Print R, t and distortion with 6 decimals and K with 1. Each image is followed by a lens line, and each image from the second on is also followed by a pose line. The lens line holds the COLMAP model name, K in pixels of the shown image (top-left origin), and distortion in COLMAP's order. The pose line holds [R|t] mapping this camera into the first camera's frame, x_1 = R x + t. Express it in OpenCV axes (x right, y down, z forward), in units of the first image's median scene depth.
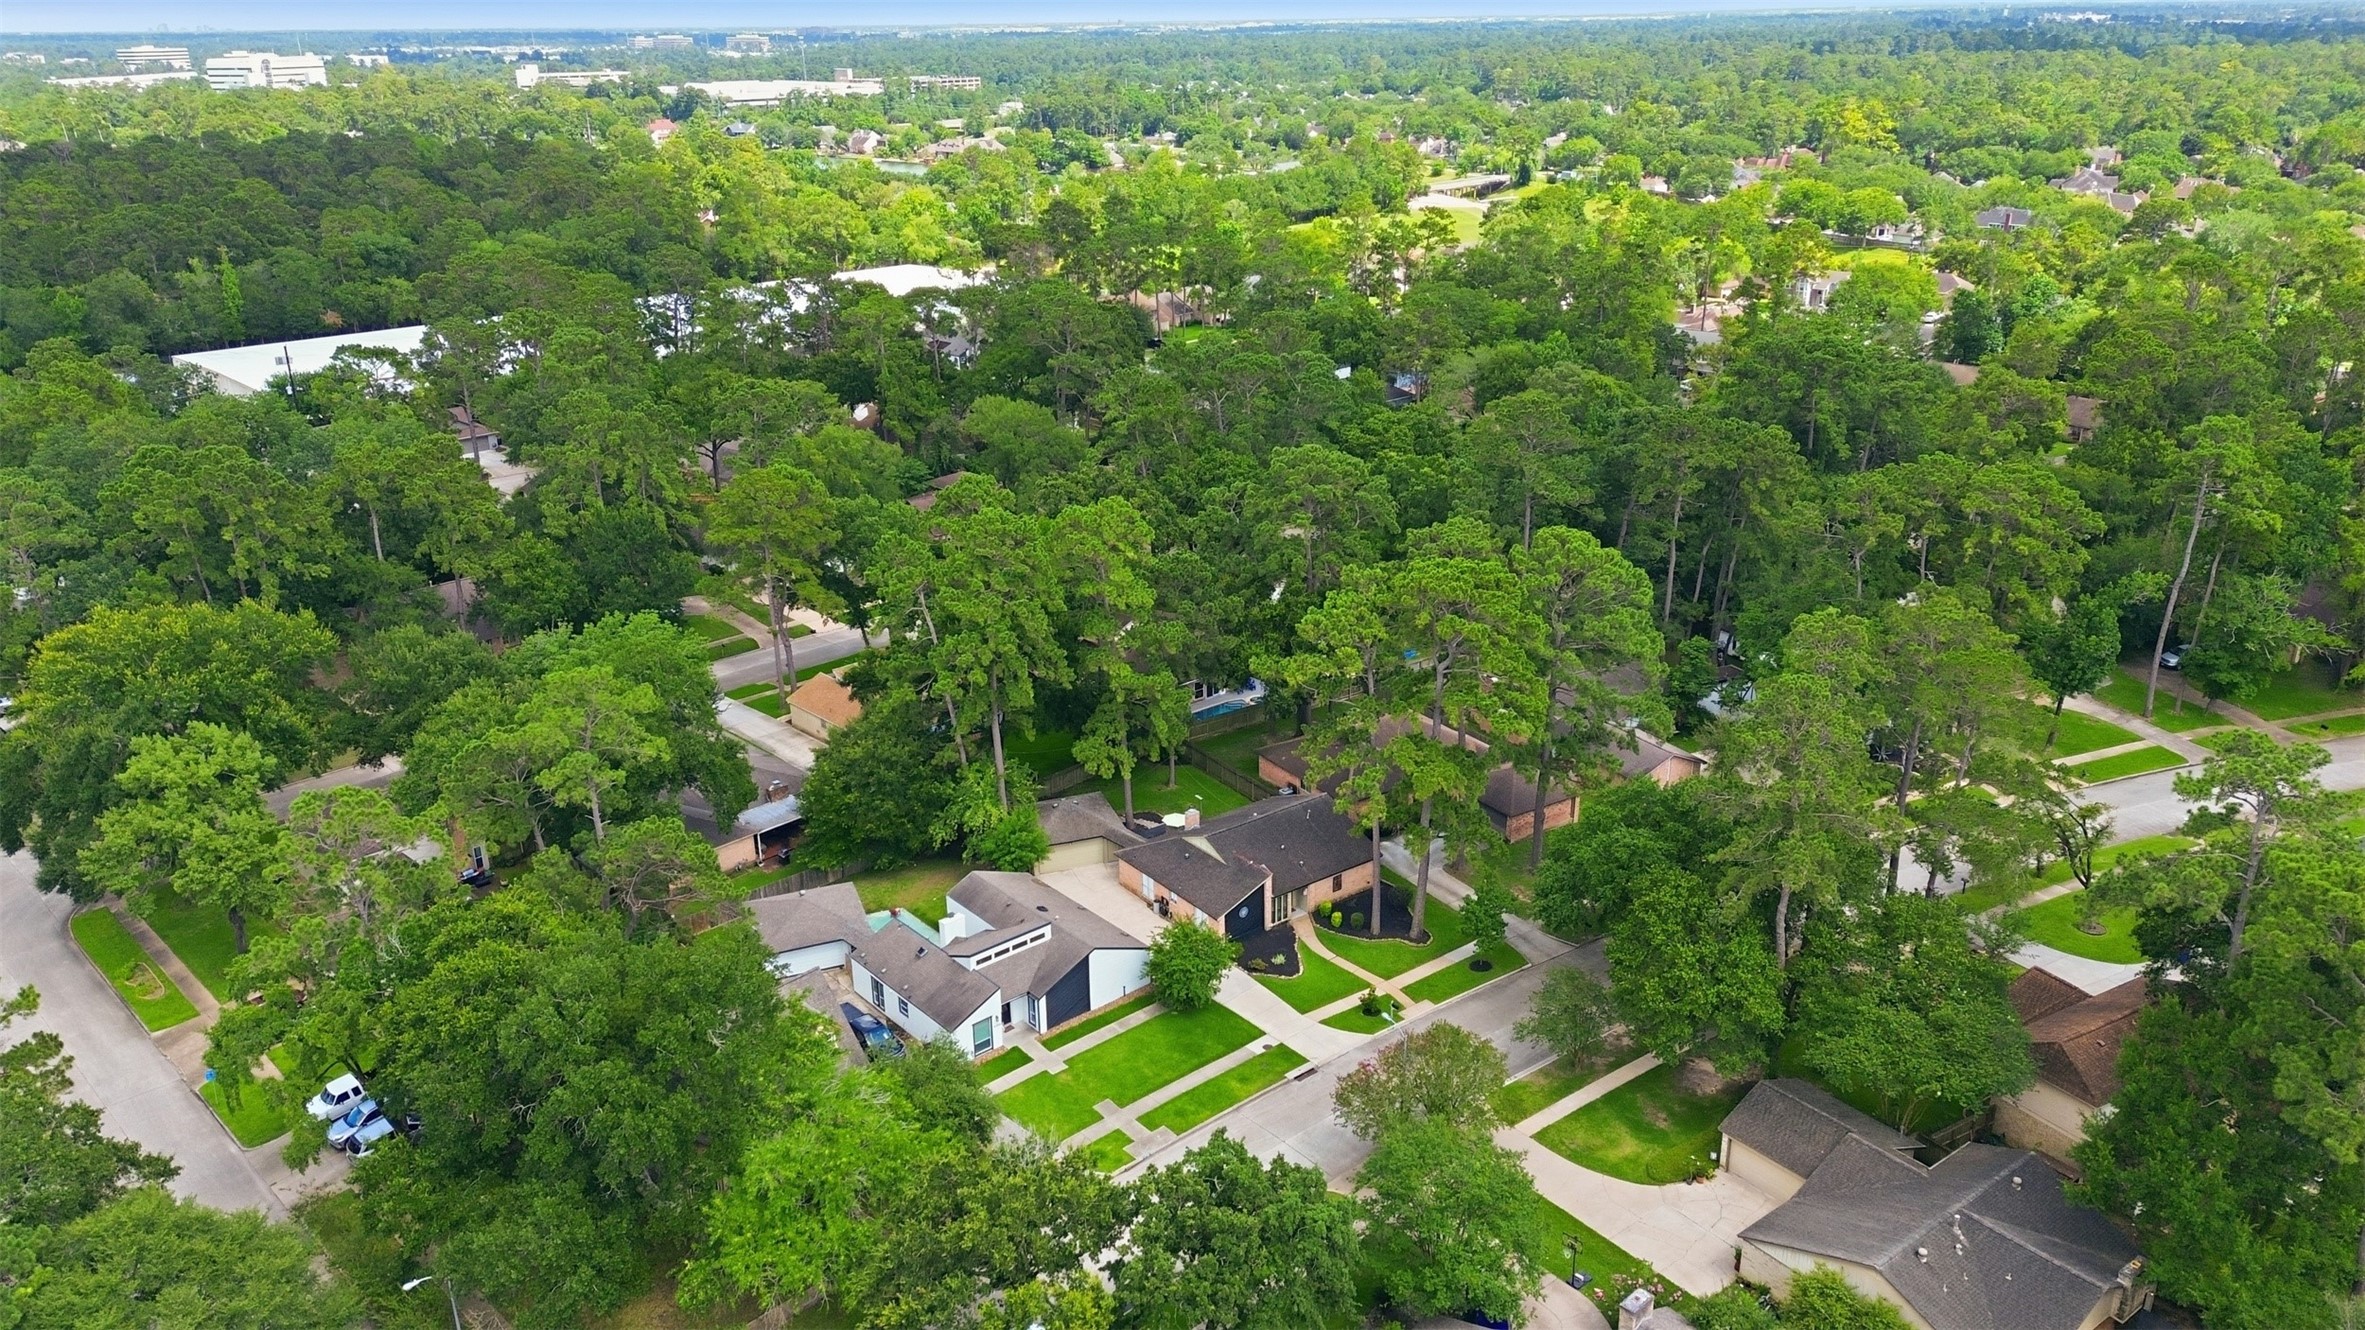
lens RADIAL K [[1700.4, 0, 1208.0], [0, 1700.4, 674.1], [0, 0, 1]] dist [0.086833, -0.085611]
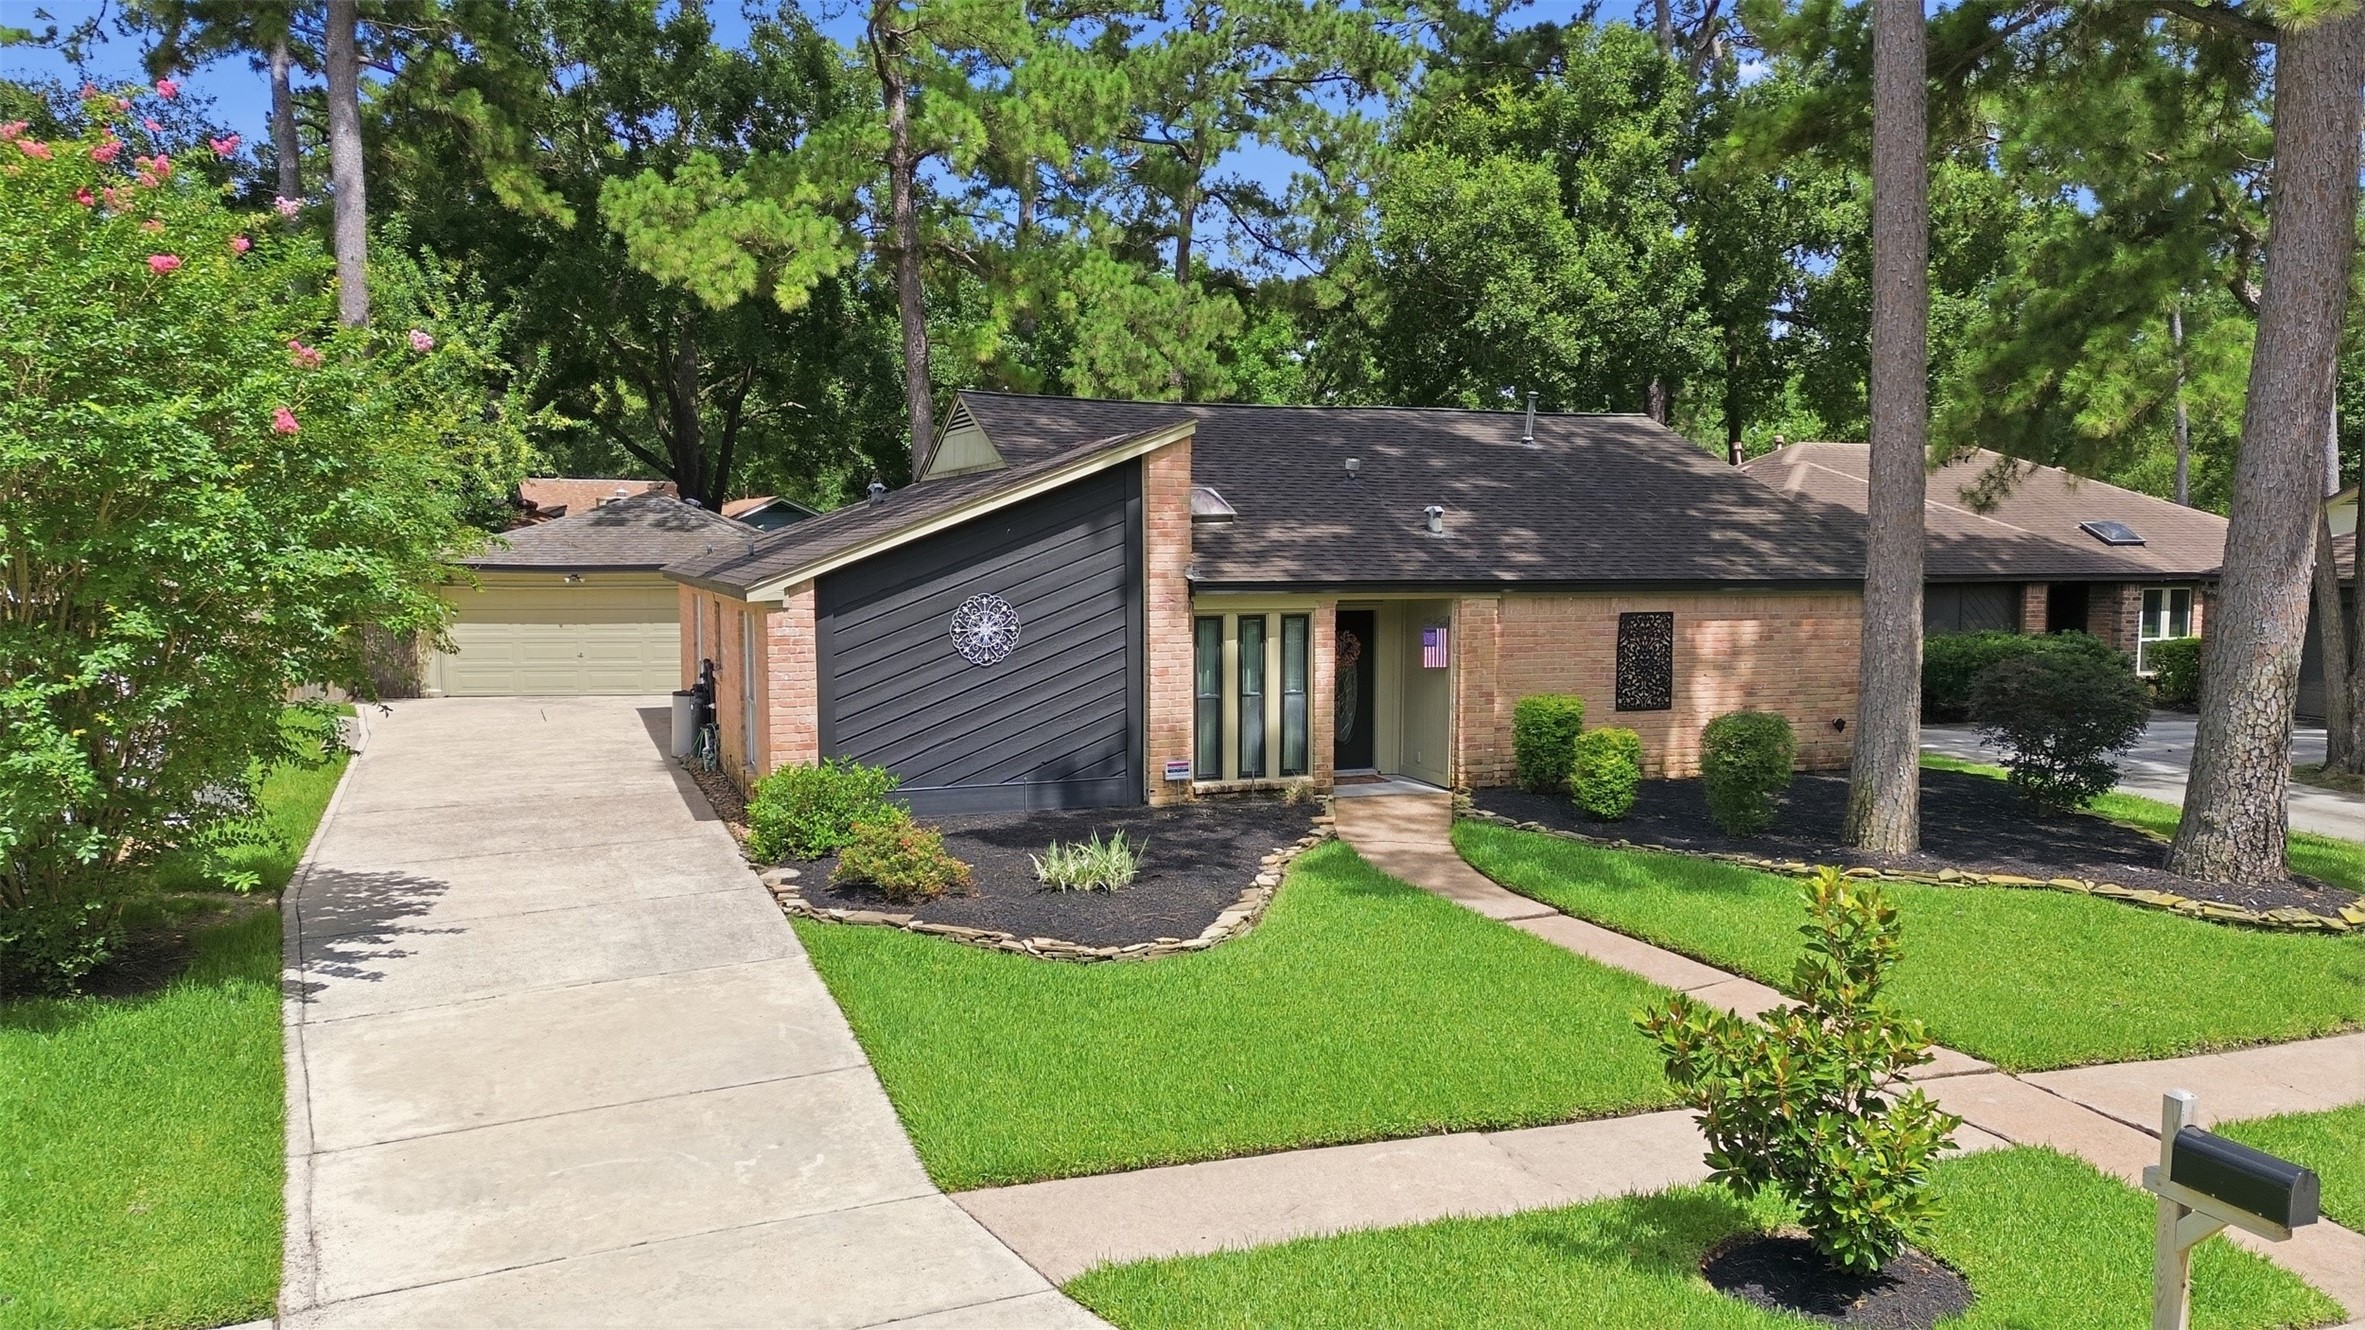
lens RADIAL K [[1700.4, 0, 1208.0], [0, 1700.4, 674.1], [0, 0, 1]] dist [0.086833, -0.085611]
pose [[0.955541, 0.030504, -0.293278, 0.084586], [-0.109799, 0.959912, -0.257900, 0.175704], [0.273654, 0.278636, 0.920585, 0.829712]]
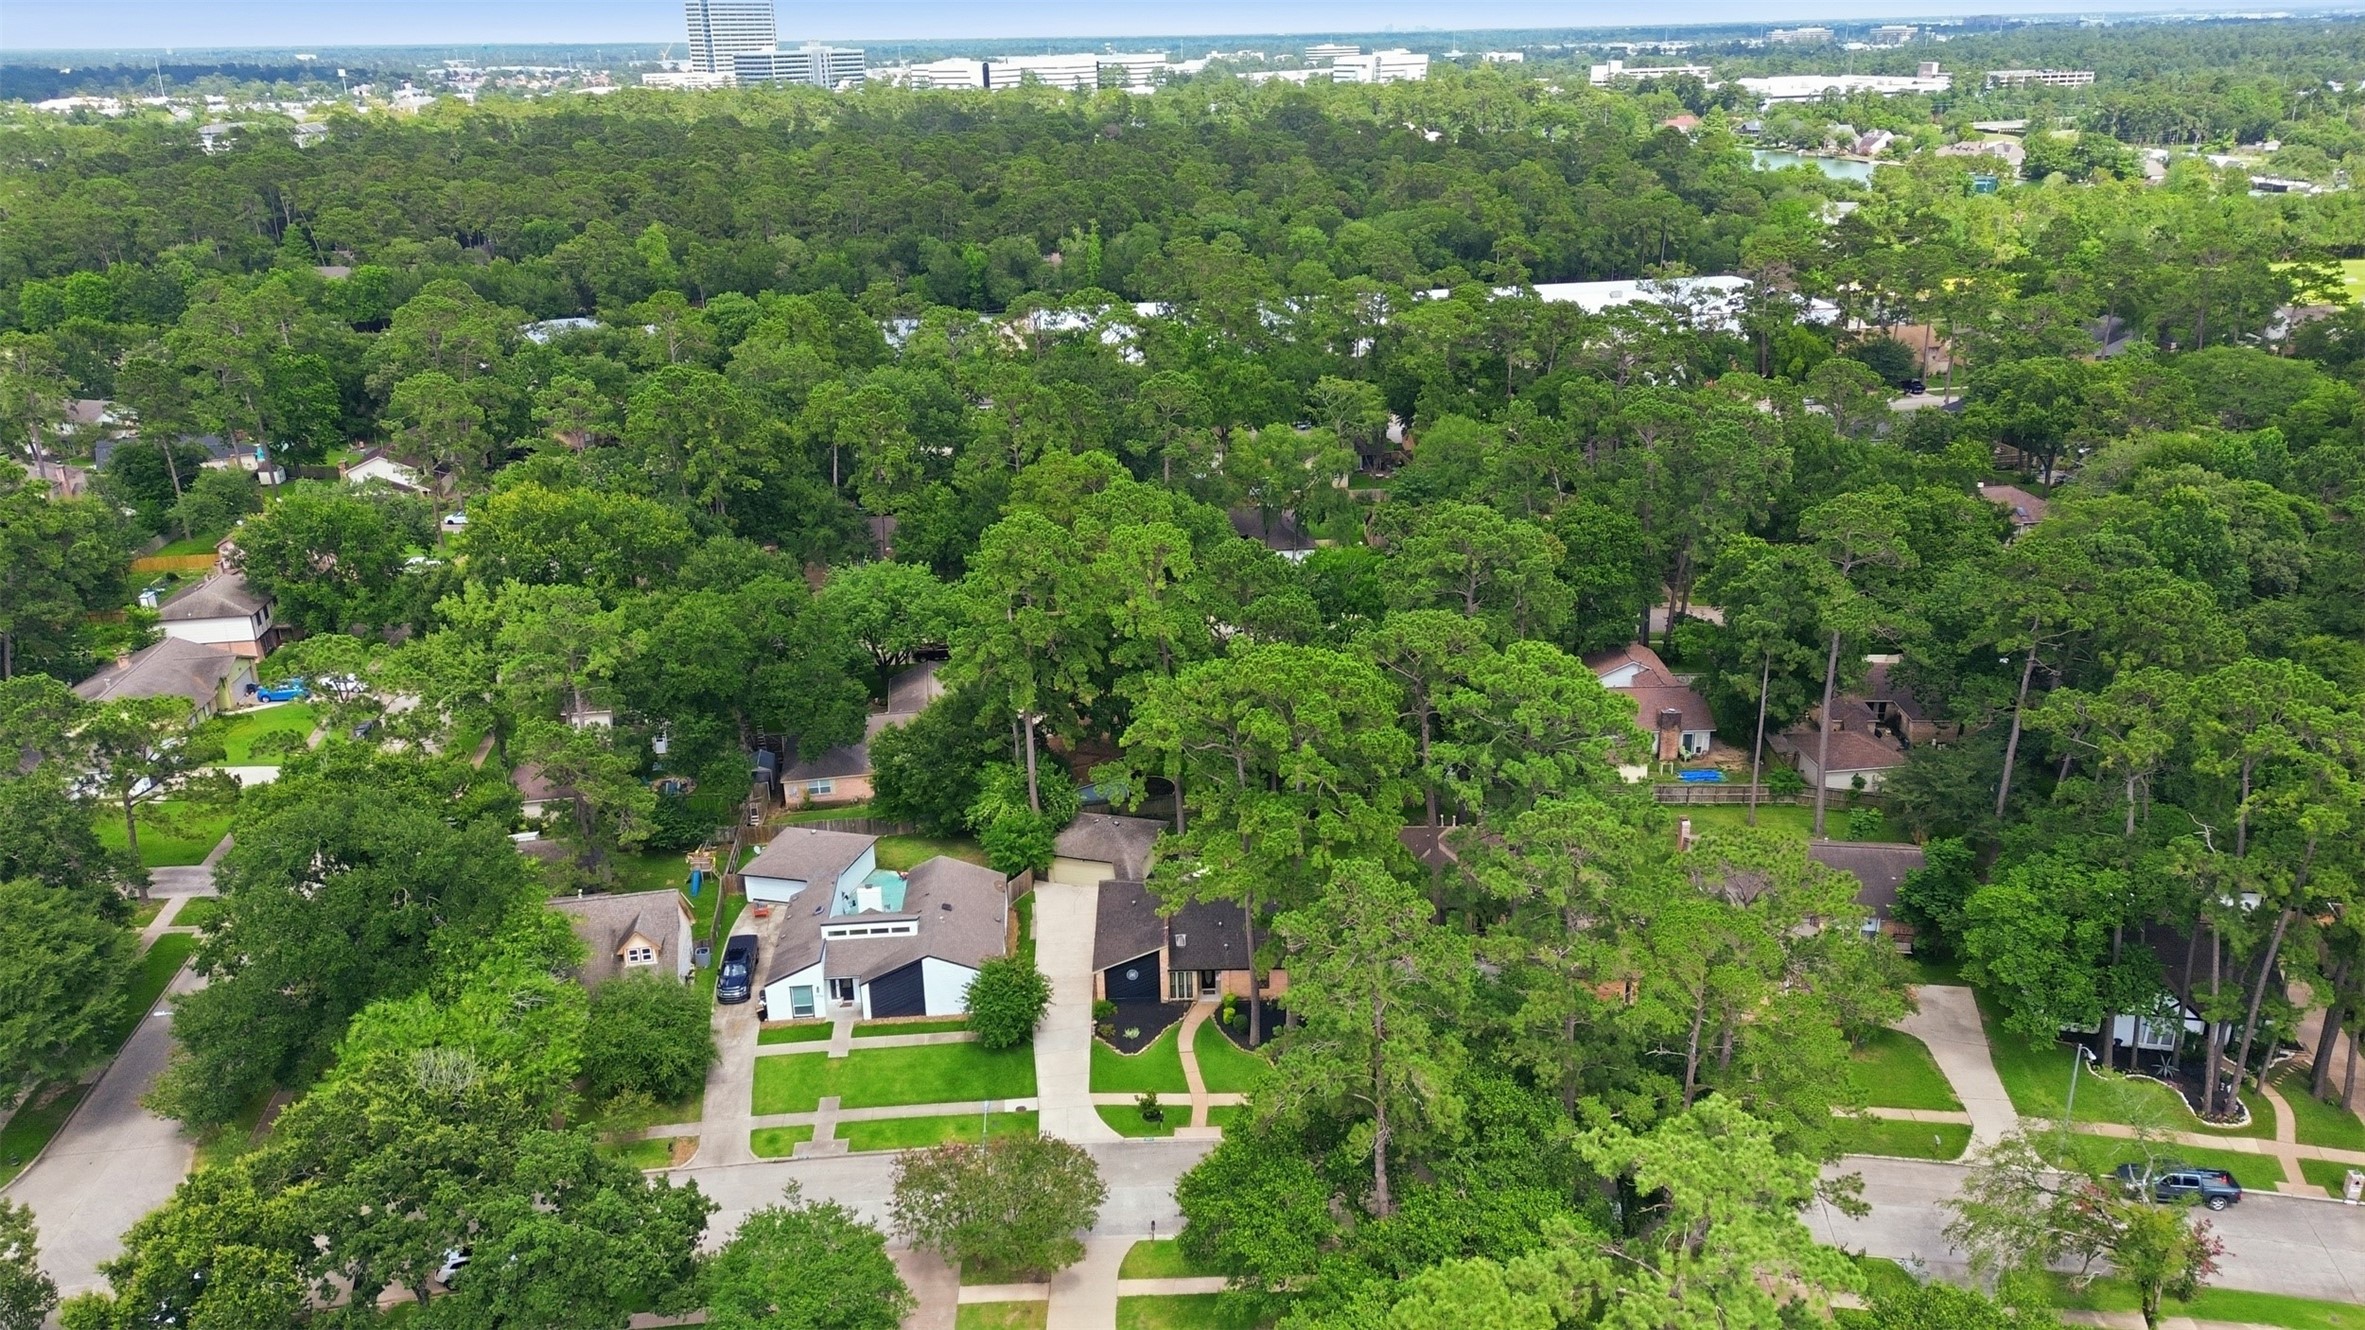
lens RADIAL K [[1700.4, 0, 1208.0], [0, 1700.4, 674.1], [0, 0, 1]] dist [0.086833, -0.085611]
pose [[0.801985, 0.211633, -0.558598, 0.529194], [-0.209515, 0.975386, 0.068736, -0.093817], [0.559395, 0.061910, 0.826586, 0.221302]]
